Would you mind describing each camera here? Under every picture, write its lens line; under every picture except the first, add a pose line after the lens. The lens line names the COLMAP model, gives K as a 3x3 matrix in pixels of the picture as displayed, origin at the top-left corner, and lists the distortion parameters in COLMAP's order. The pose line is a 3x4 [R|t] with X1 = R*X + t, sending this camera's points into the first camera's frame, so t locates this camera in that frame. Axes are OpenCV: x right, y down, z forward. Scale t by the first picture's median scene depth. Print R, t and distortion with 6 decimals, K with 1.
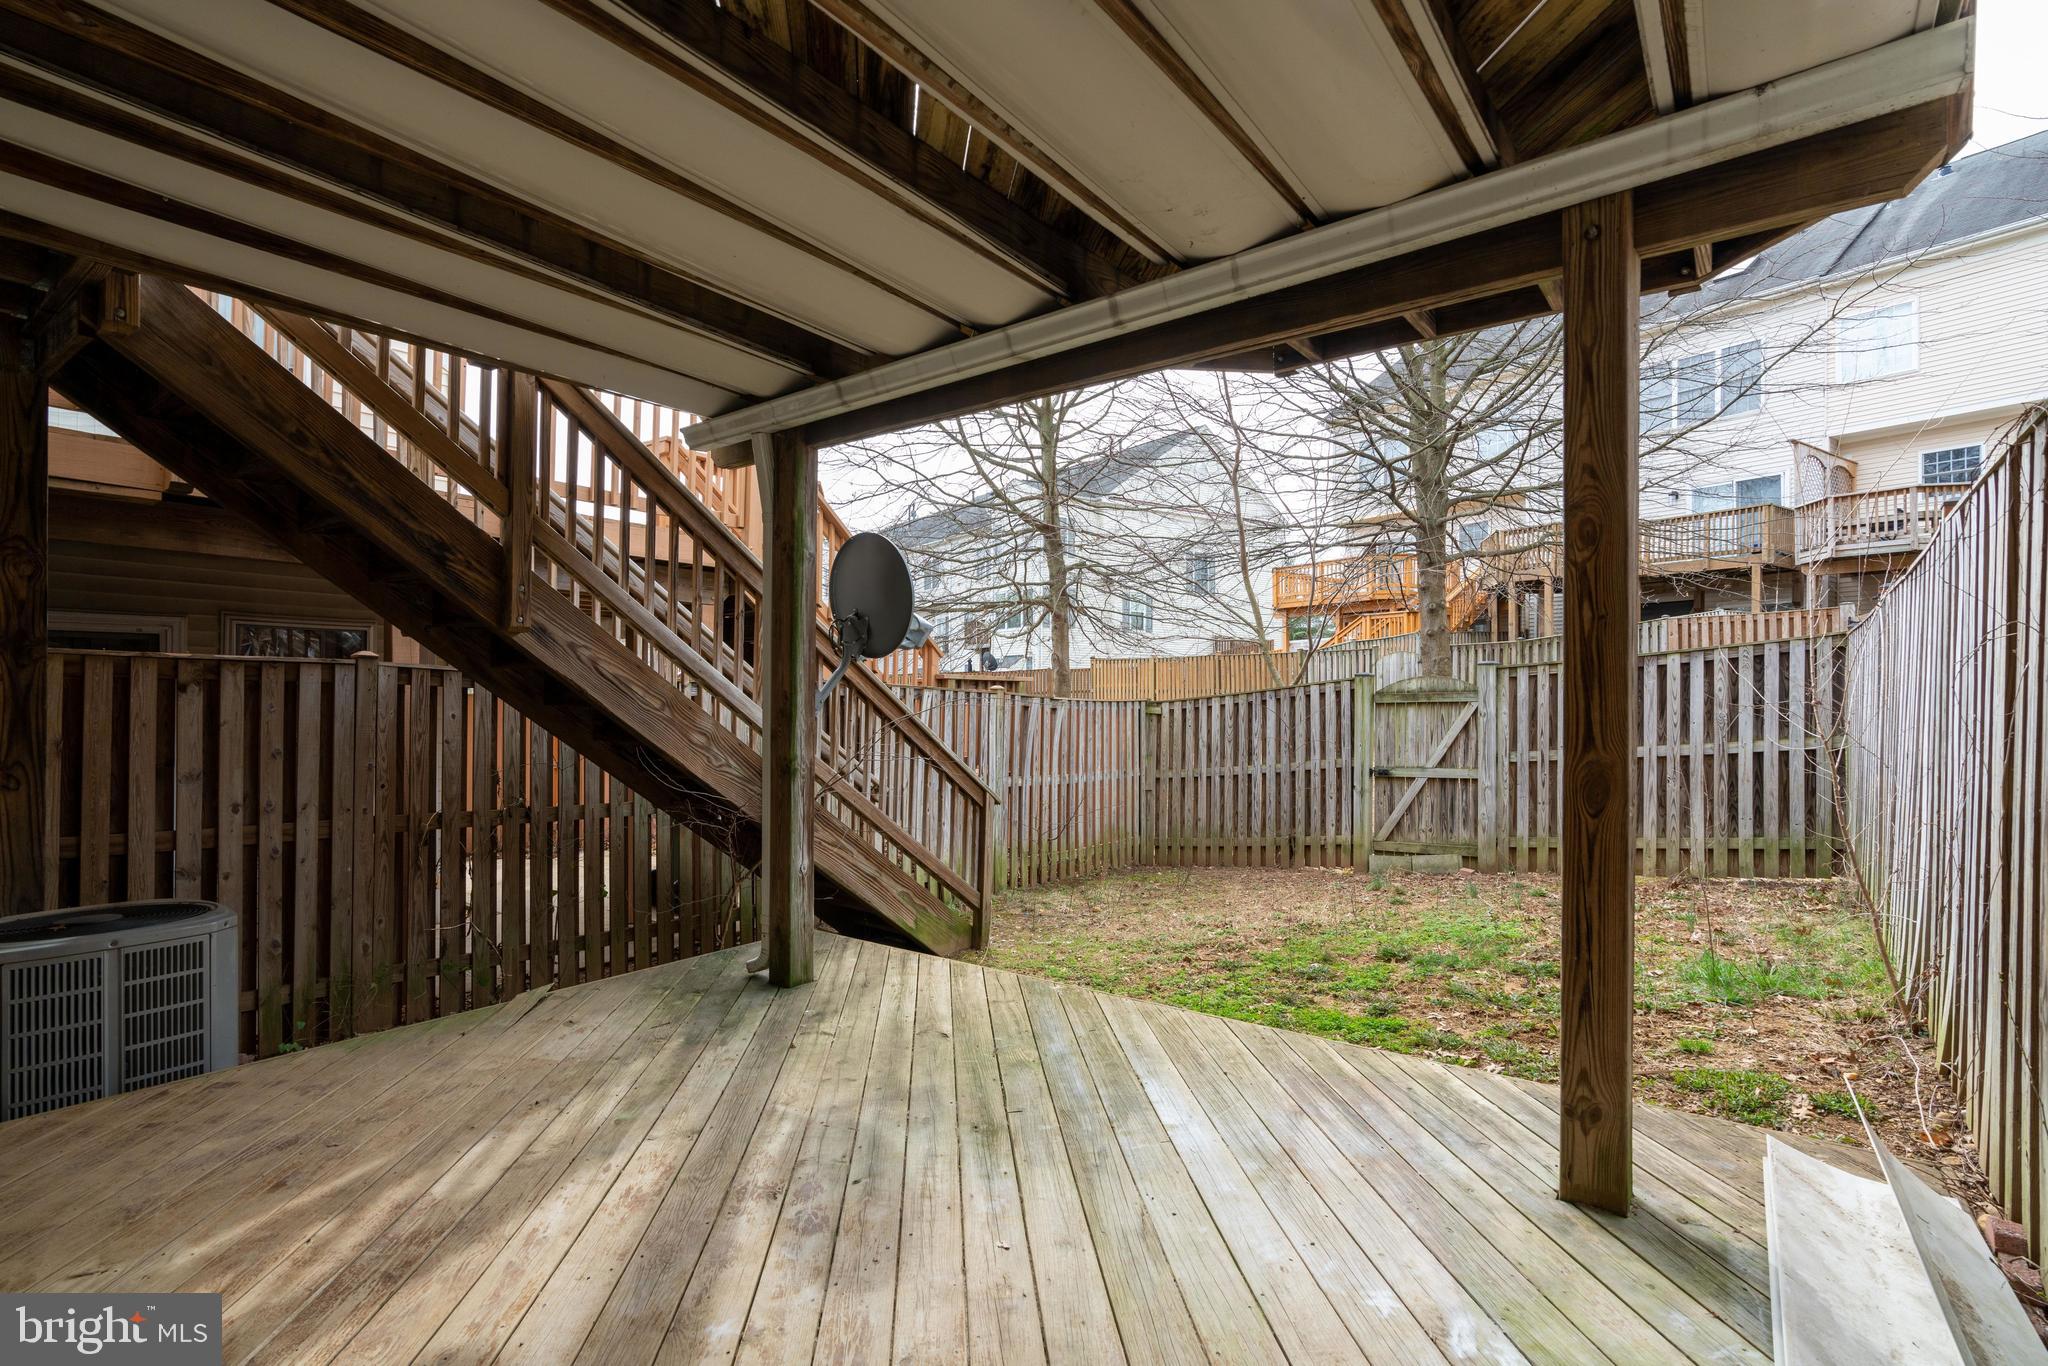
lens RADIAL K [[941.1, 0, 1016.5], [0, 941.1, 681.1], [0, 0, 1]] dist [-0.011637, 0.003671]
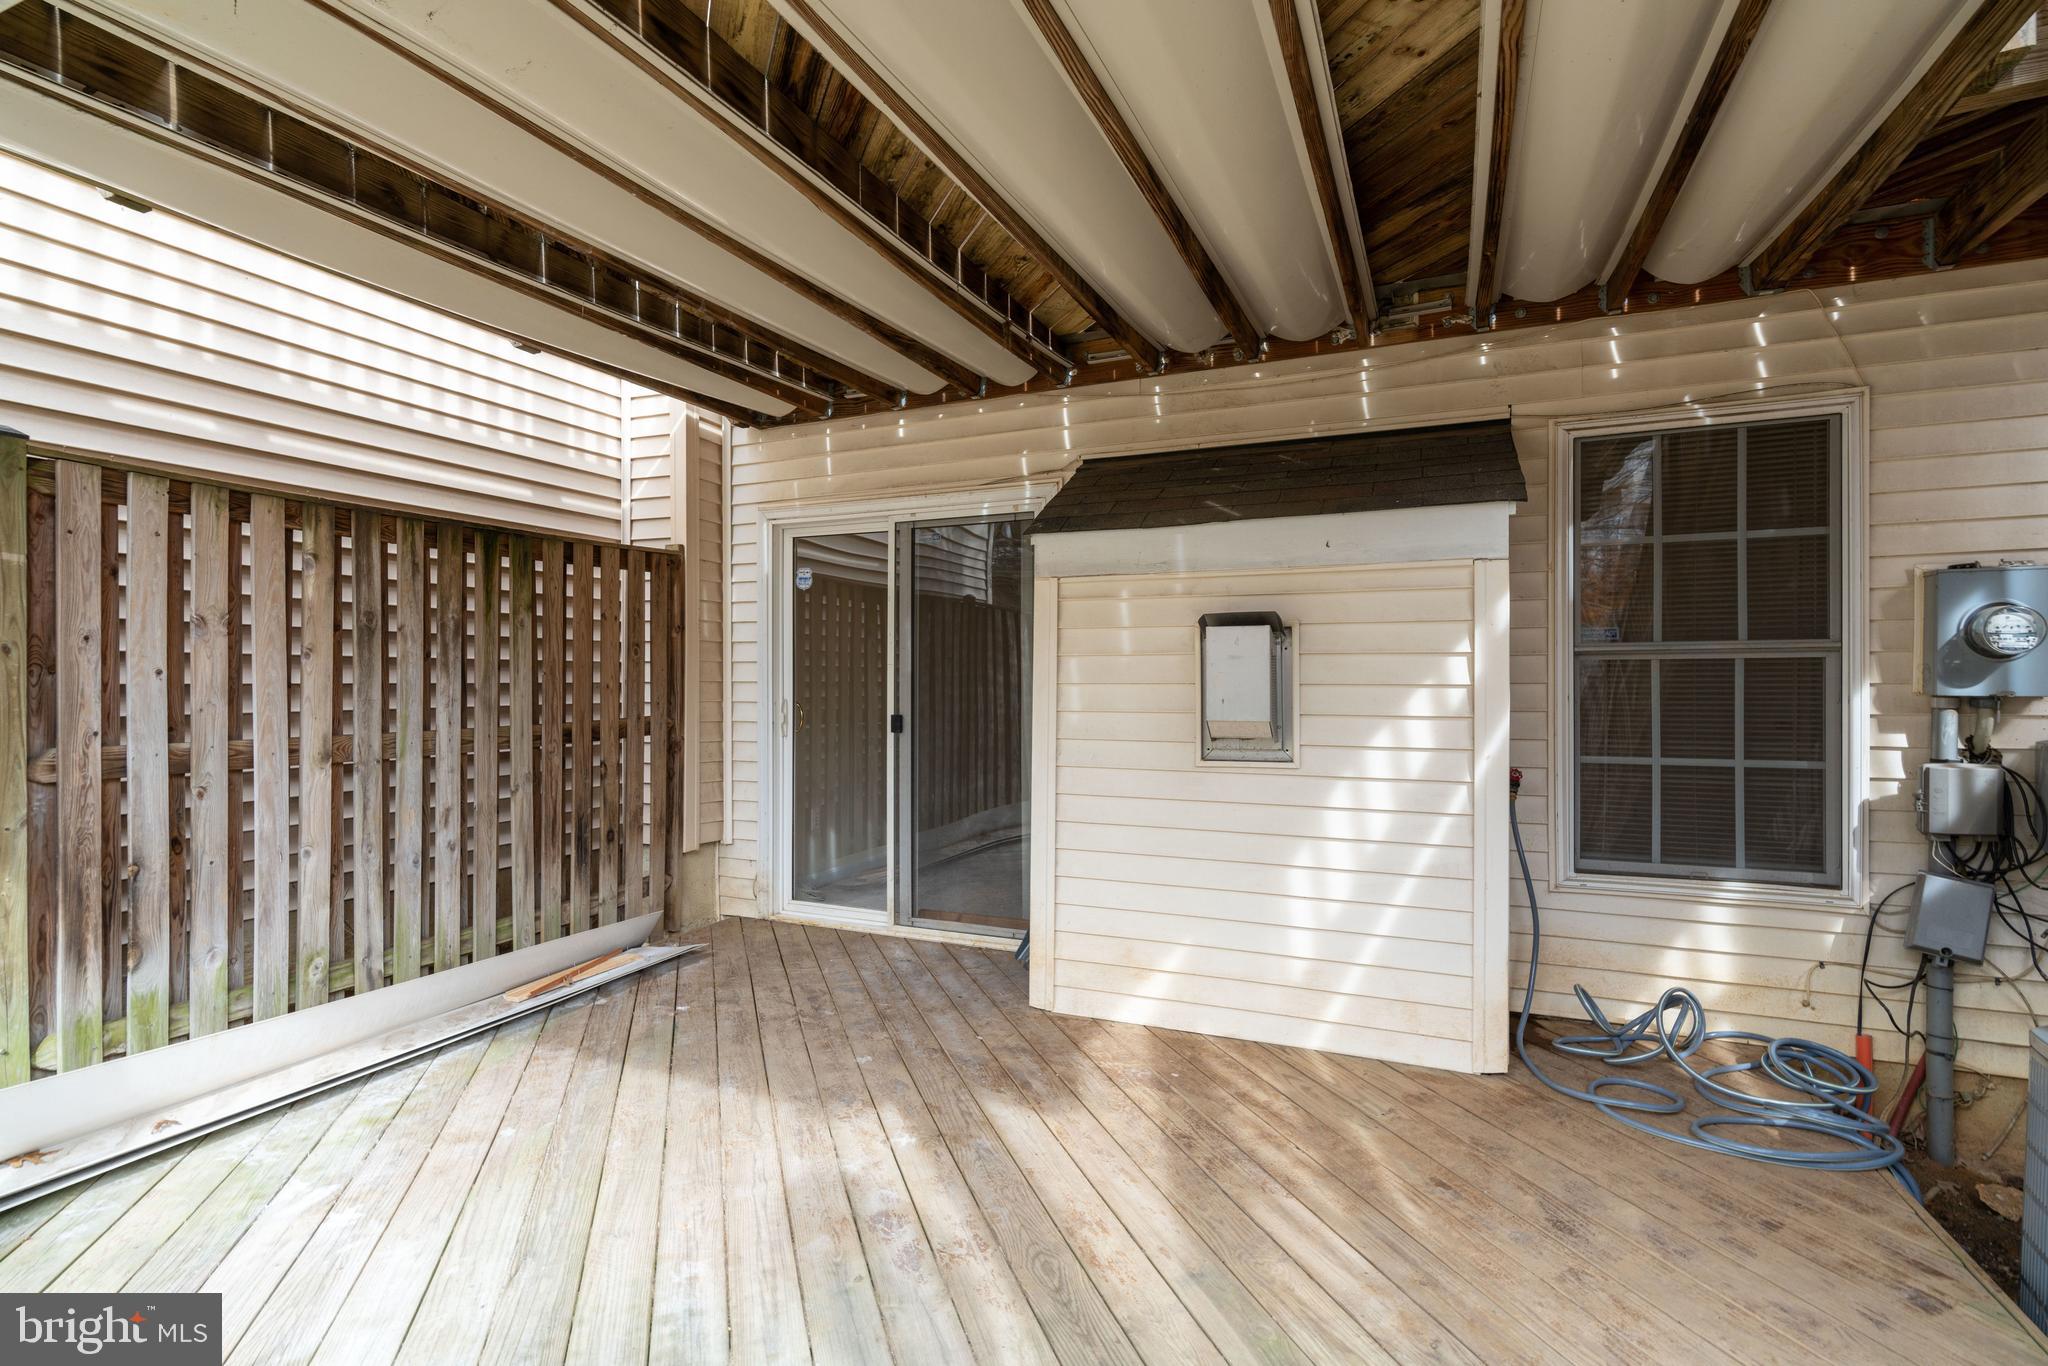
lens RADIAL K [[941.1, 0, 1016.5], [0, 941.1, 681.1], [0, 0, 1]] dist [-0.011637, 0.003671]
pose [[-0.972731, -0.007324, -0.231820, -0.029846], [-0.002458, 0.999771, -0.021273, 0.006581], [0.231923, -0.020123, -0.972526, 0.501866]]
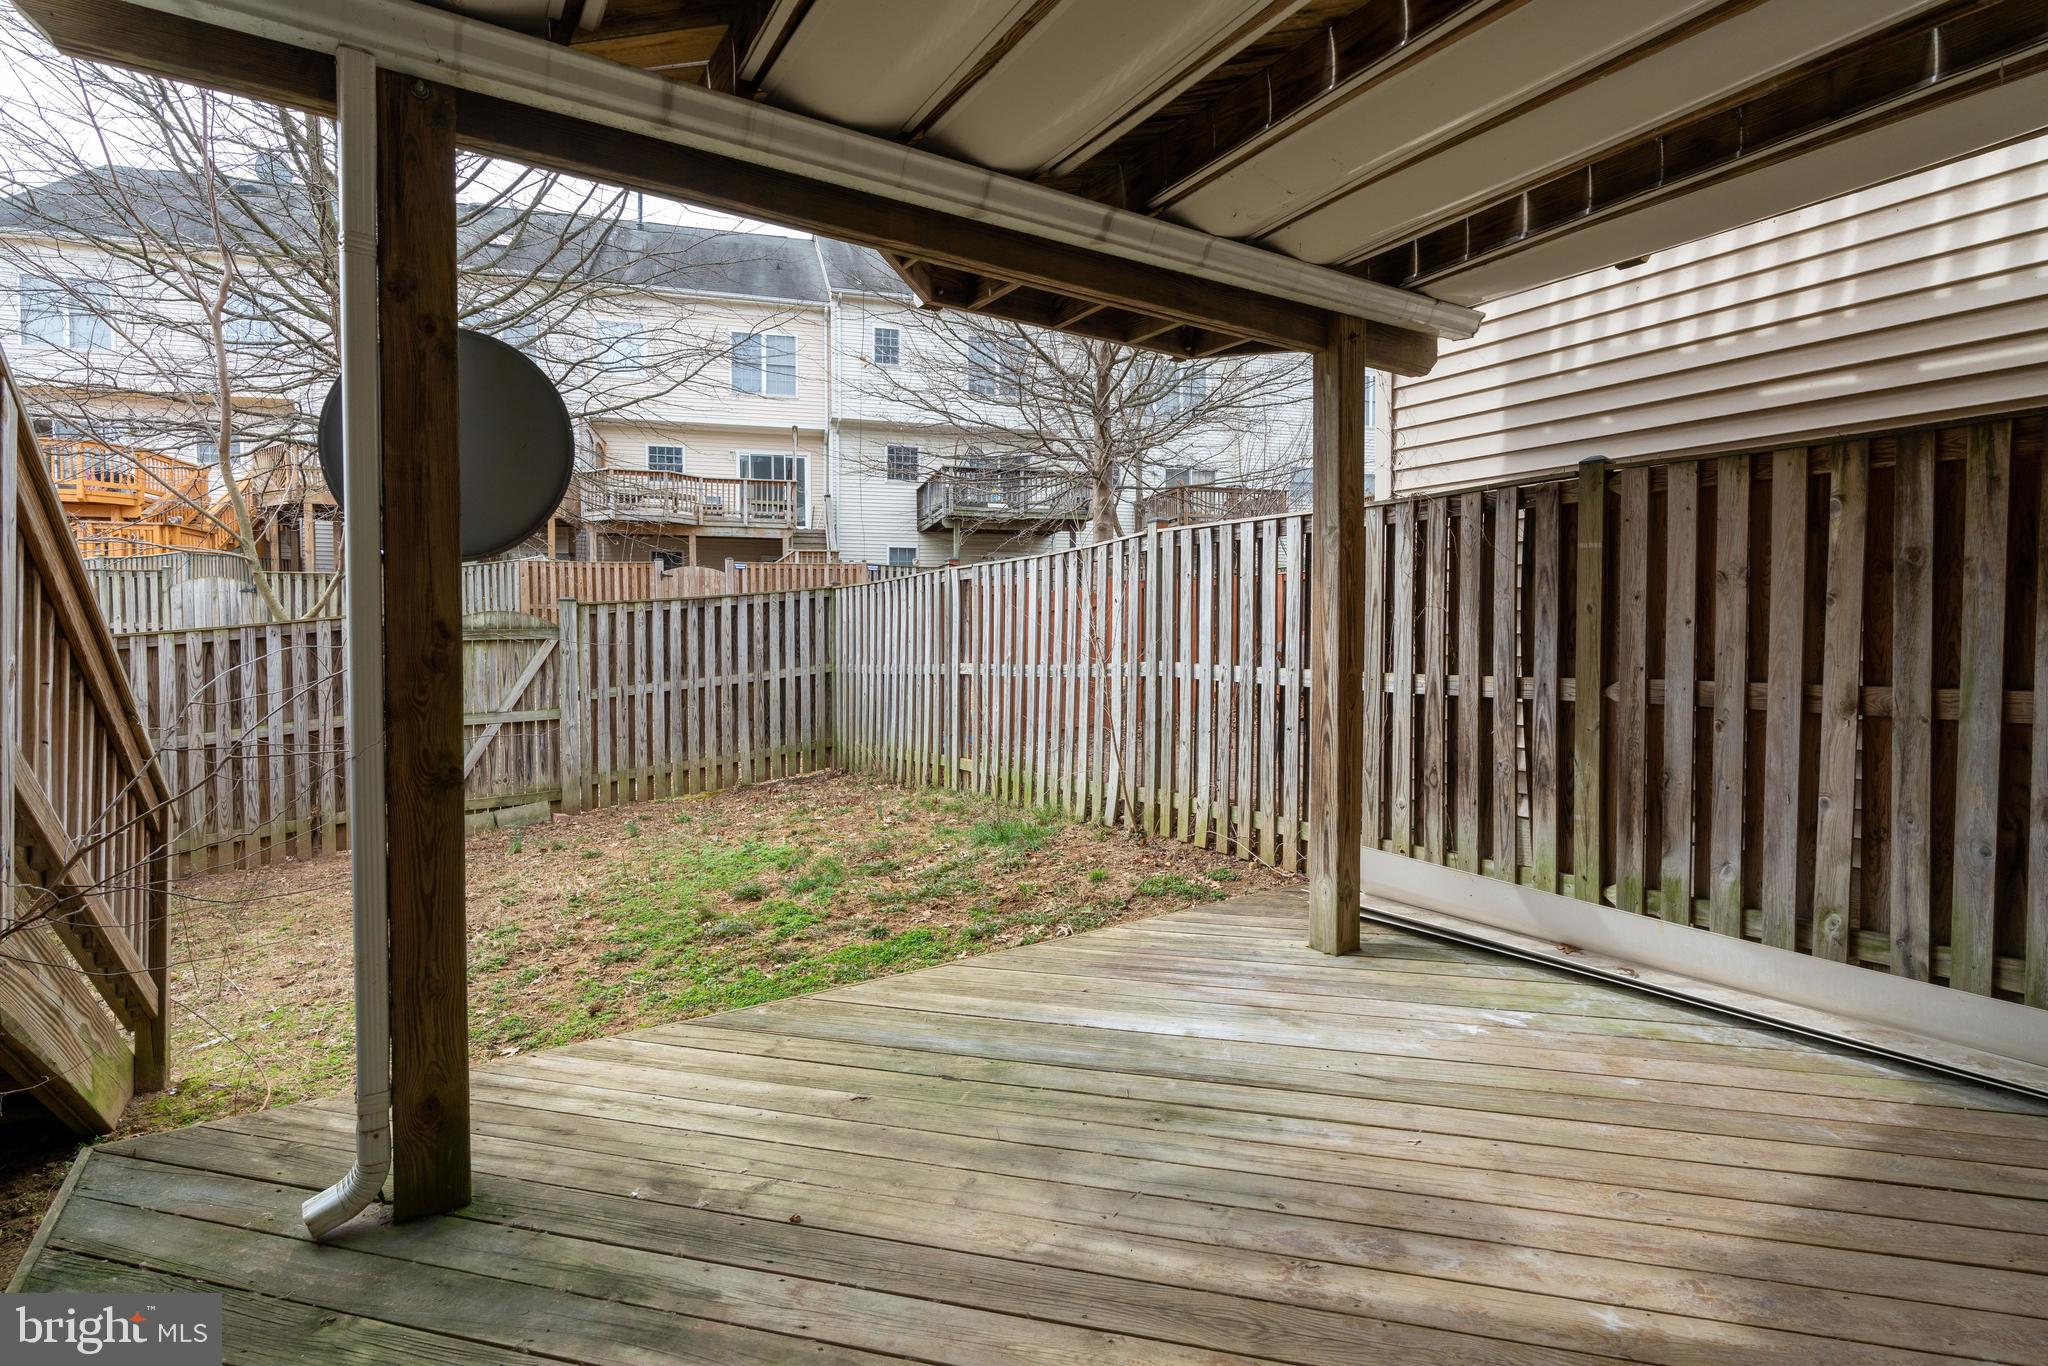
lens RADIAL K [[941.1, 0, 1016.5], [0, 941.1, 681.1], [0, 0, 1]] dist [-0.011637, 0.003671]
pose [[0.339804, -0.044364, 0.939449, -0.278029], [-0.017357, 0.998421, 0.053427, 0.006168], [-0.940336, -0.034461, 0.338498, 0.259638]]
